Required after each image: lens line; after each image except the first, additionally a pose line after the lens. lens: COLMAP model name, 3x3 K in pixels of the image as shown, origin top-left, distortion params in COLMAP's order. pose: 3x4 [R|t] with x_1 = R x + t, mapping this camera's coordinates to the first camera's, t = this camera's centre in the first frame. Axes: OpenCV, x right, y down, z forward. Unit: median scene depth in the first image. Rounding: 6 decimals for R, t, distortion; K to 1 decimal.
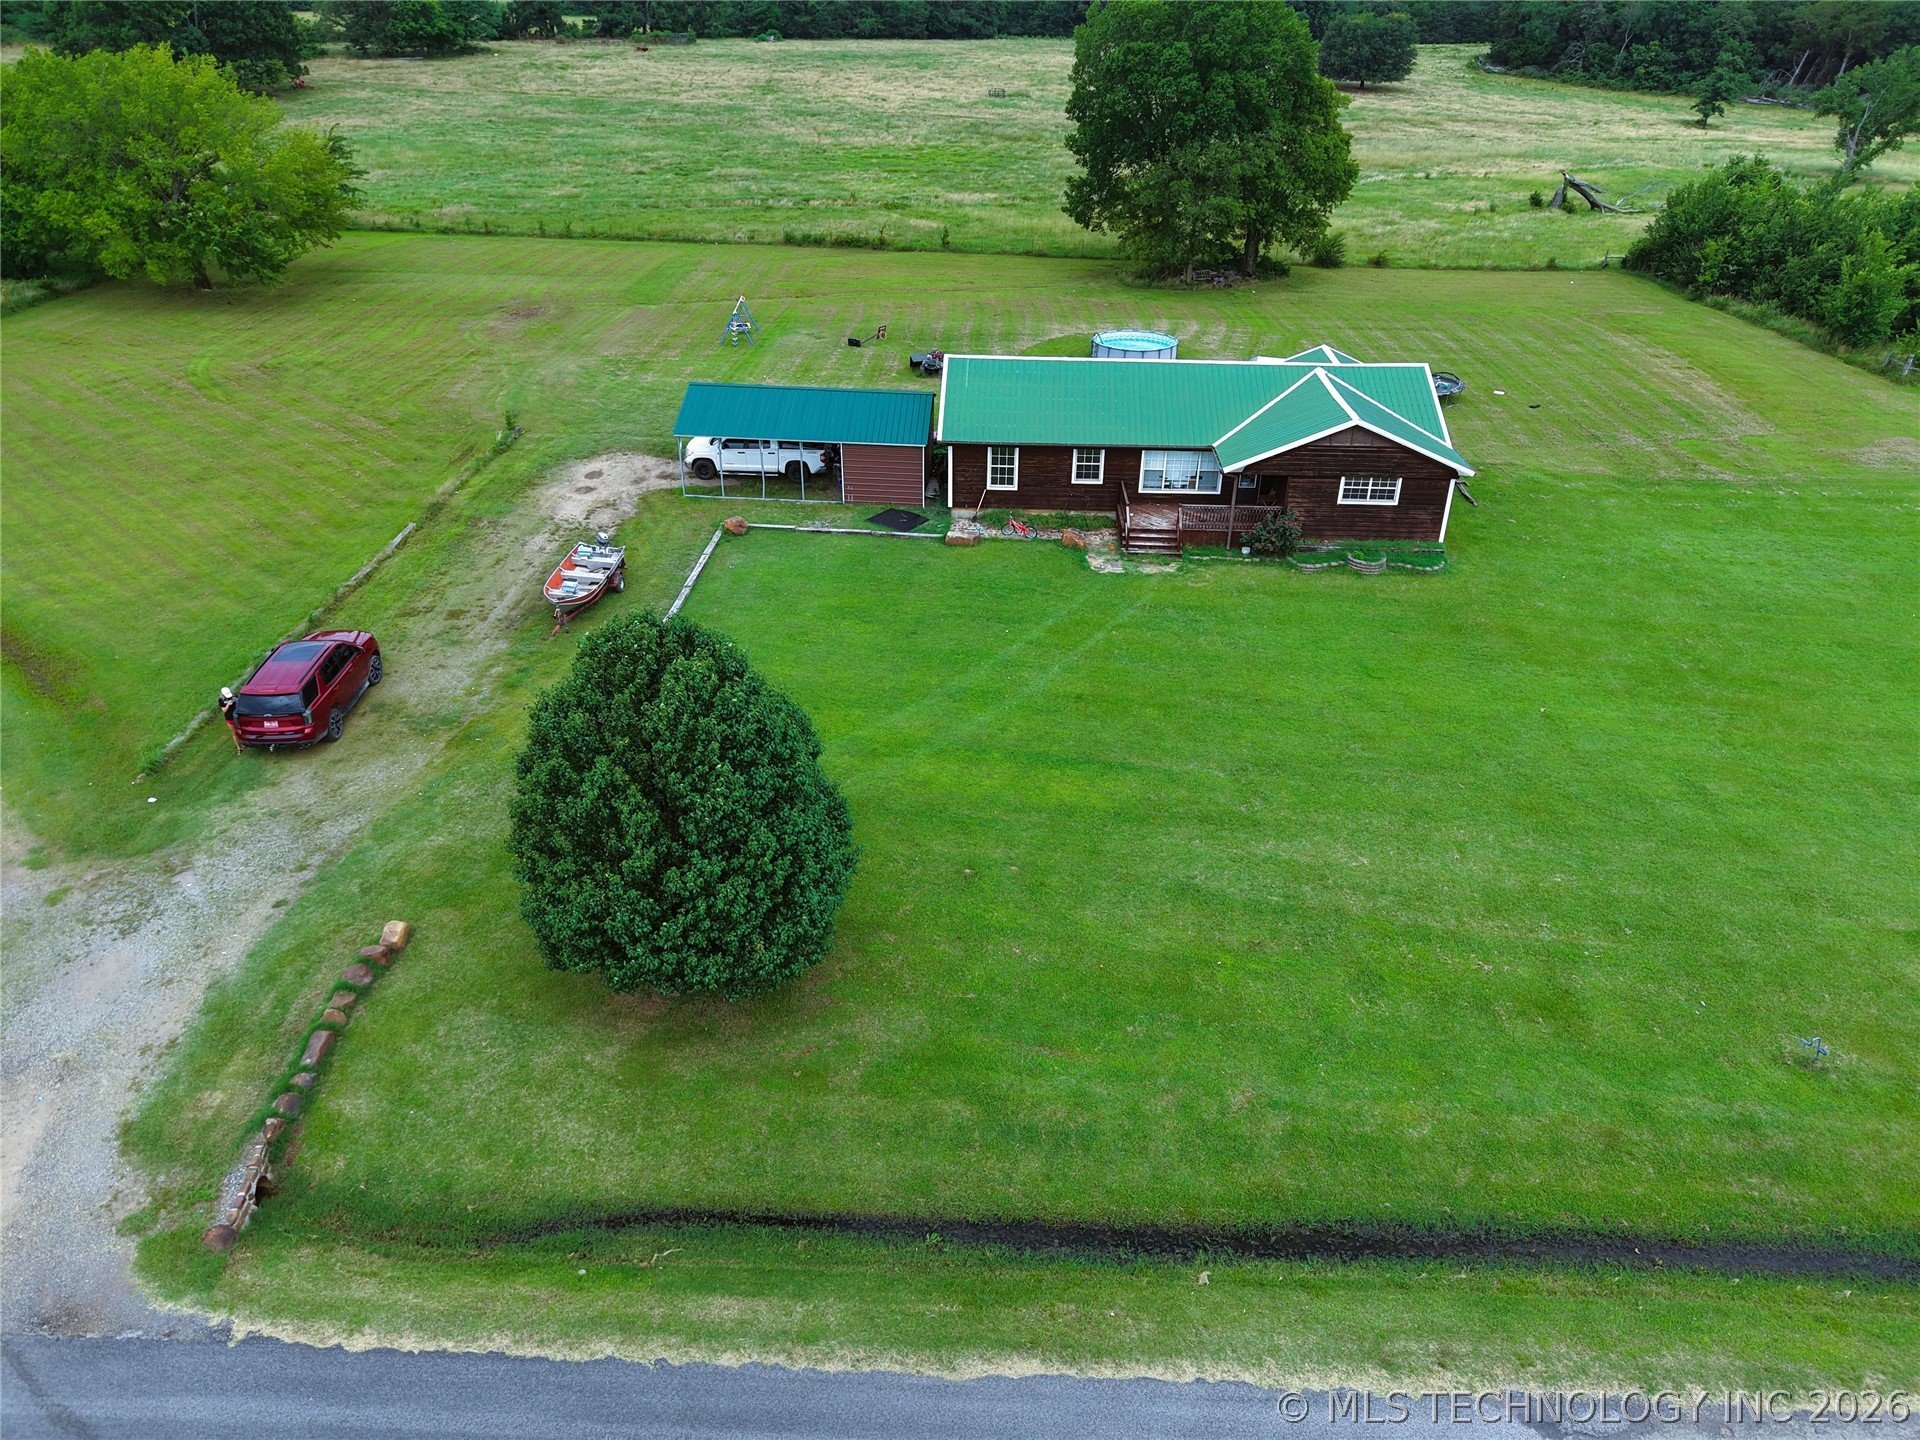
lens RADIAL K [[1284.0, 0, 957.4], [0, 1284.0, 717.5], [0, 0, 1]] dist [0.038592, -0.043038]
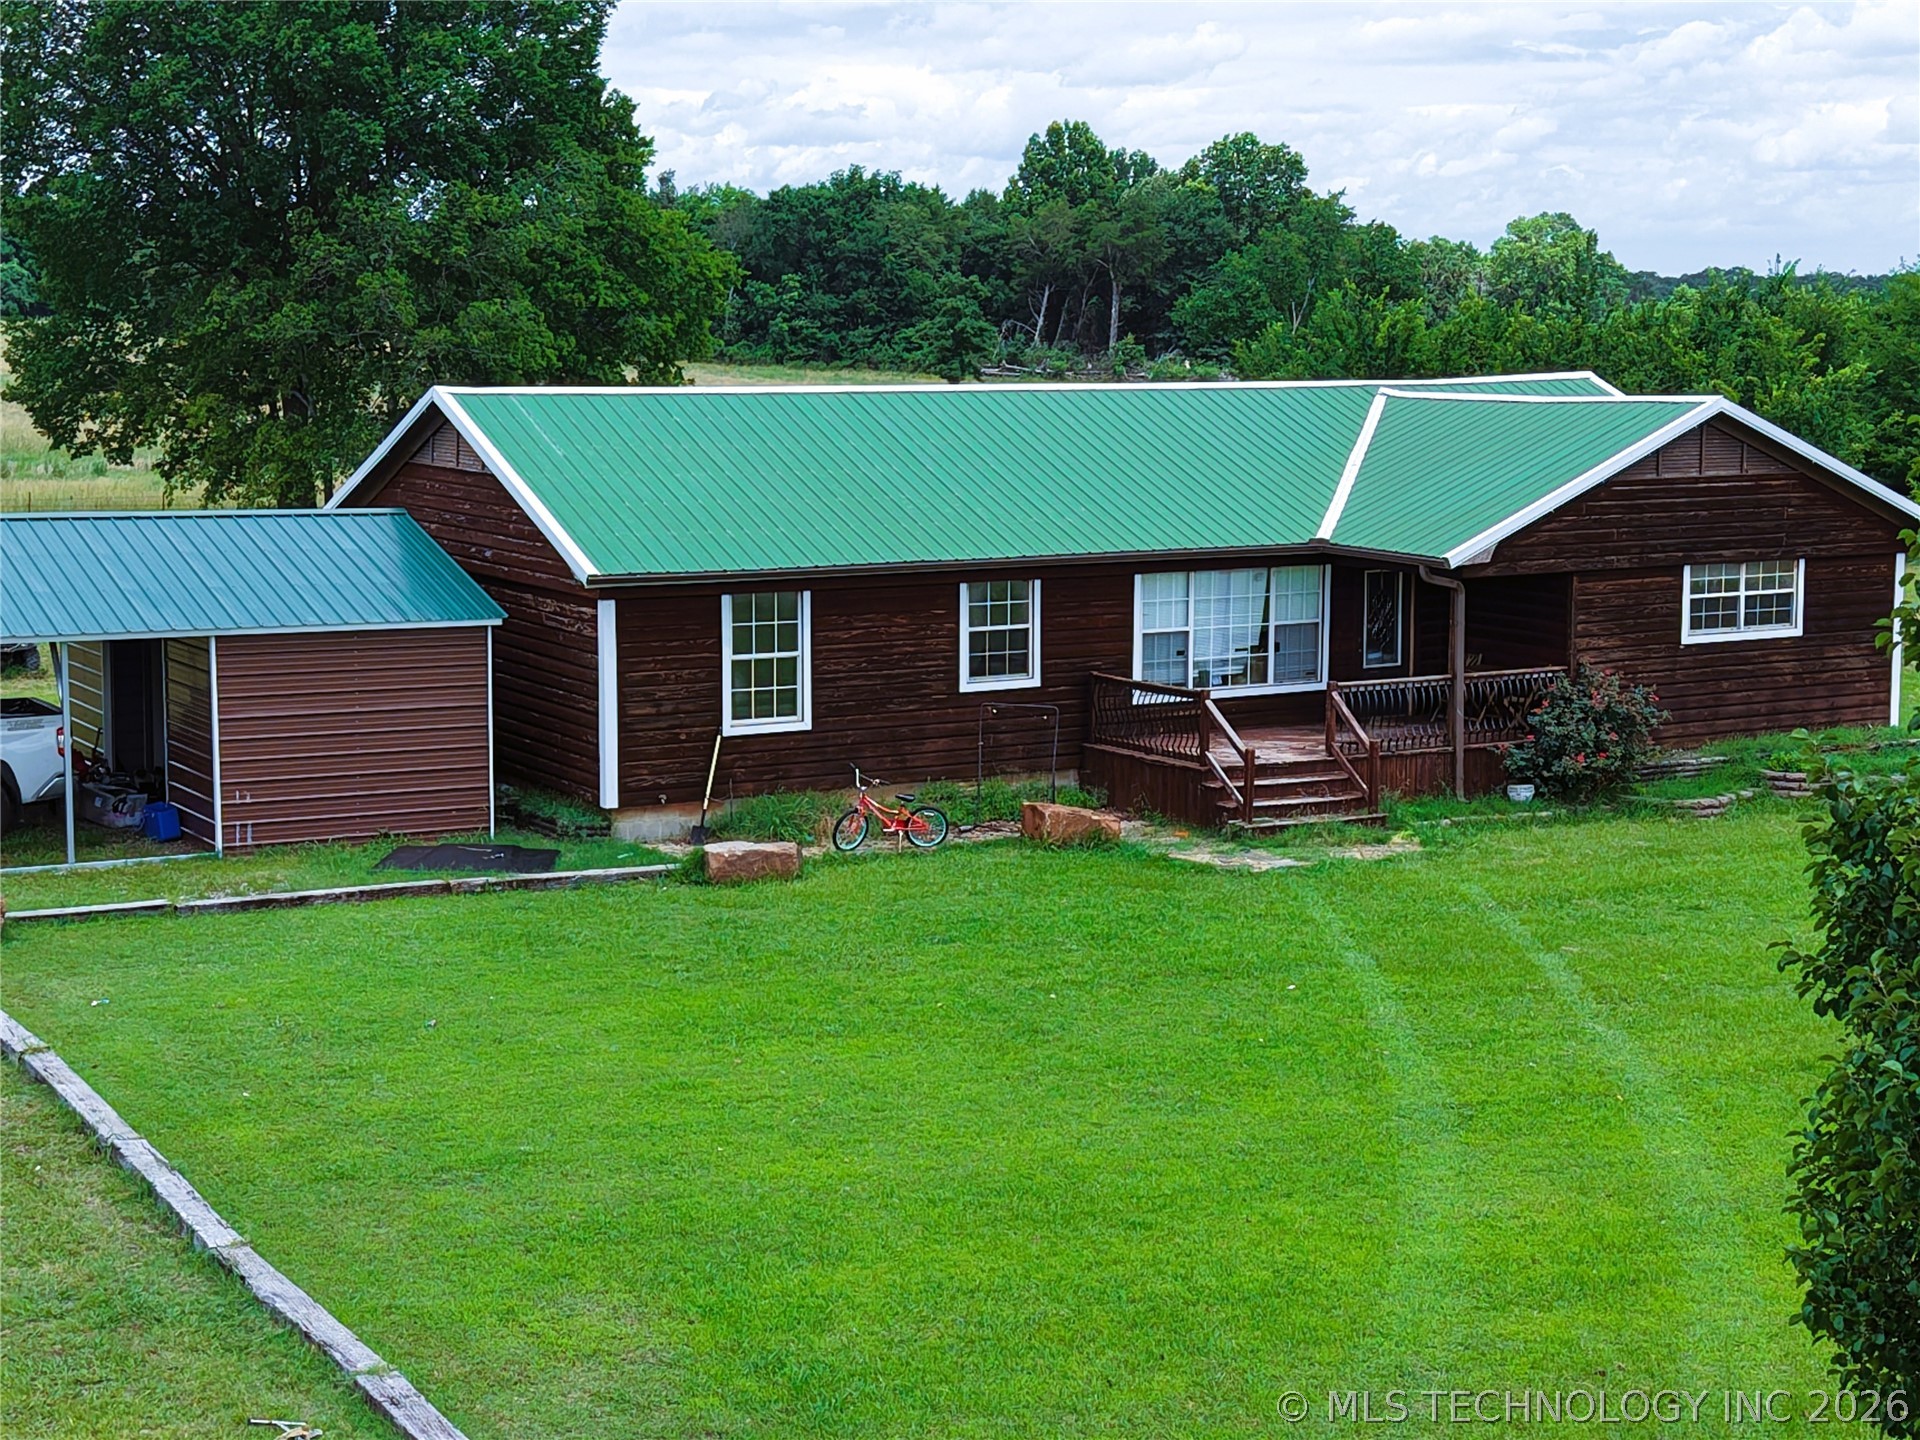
lens RADIAL K [[3030.0, 0, 960.0], [0, 3030.0, 720.0], [0, 0, 1]] dist [0.169277, -0.103922]
pose [[0.839492, -0.079725, 0.537491, -0.344670], [0.274052, 0.916274, -0.292126, 0.050446], [-0.469199, 0.392538, 0.791054, 0.427130]]
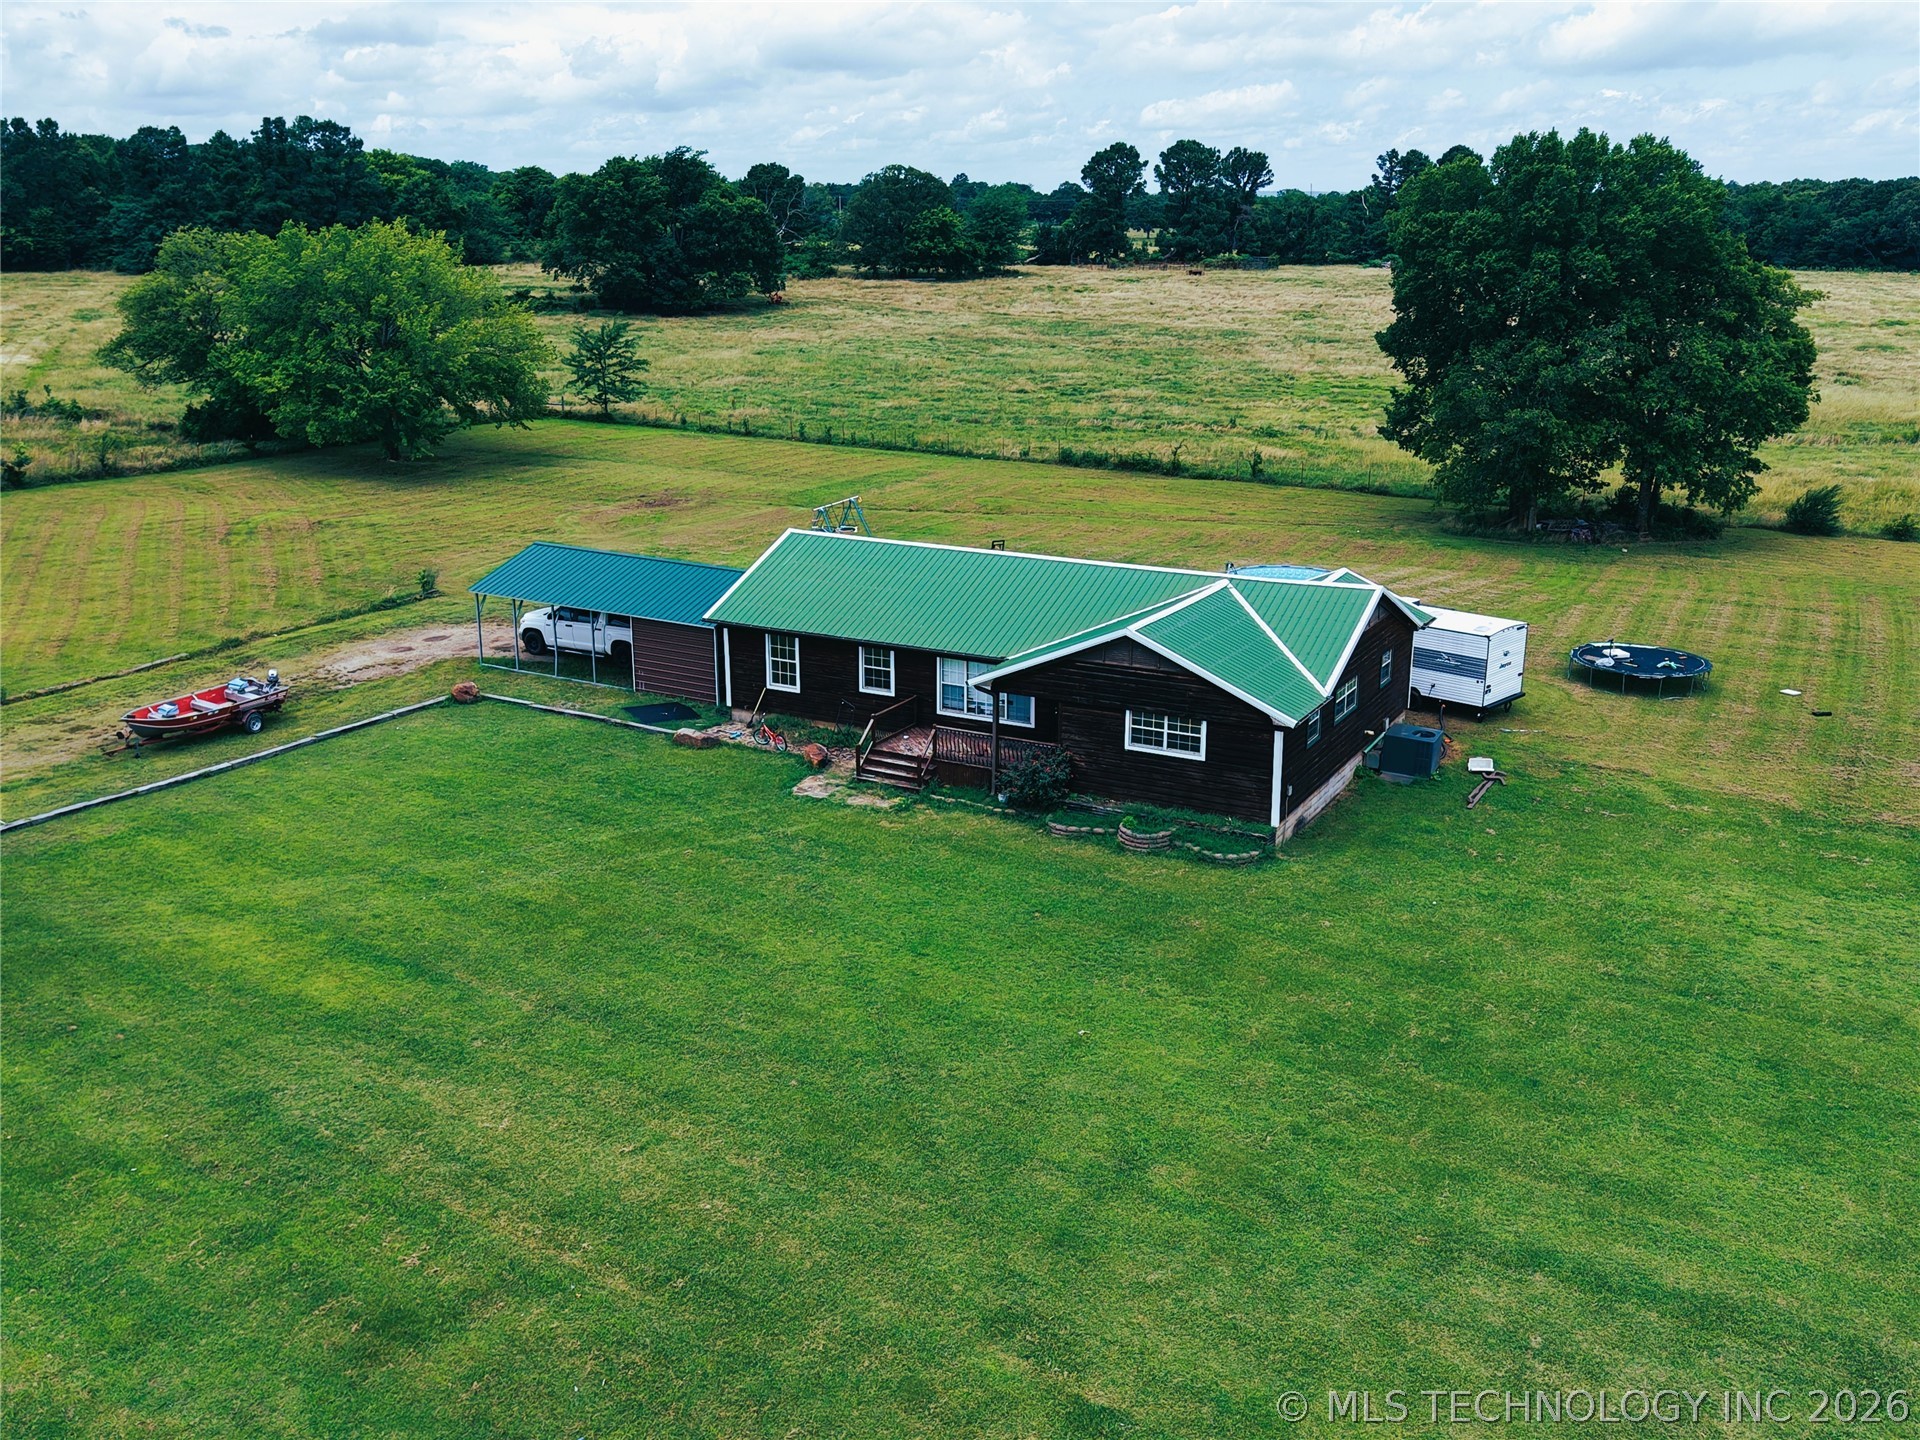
lens RADIAL K [[1759.2, 0, 958.3], [0, 1759.2, 684.5], [0, 0, 1]] dist [0.212545, -0.582080]
pose [[0.900498, 0.105238, -0.421934, 0.620612], [-0.211954, 0.953438, -0.214551, 0.026309], [0.379709, 0.282633, 0.880874, 0.113170]]
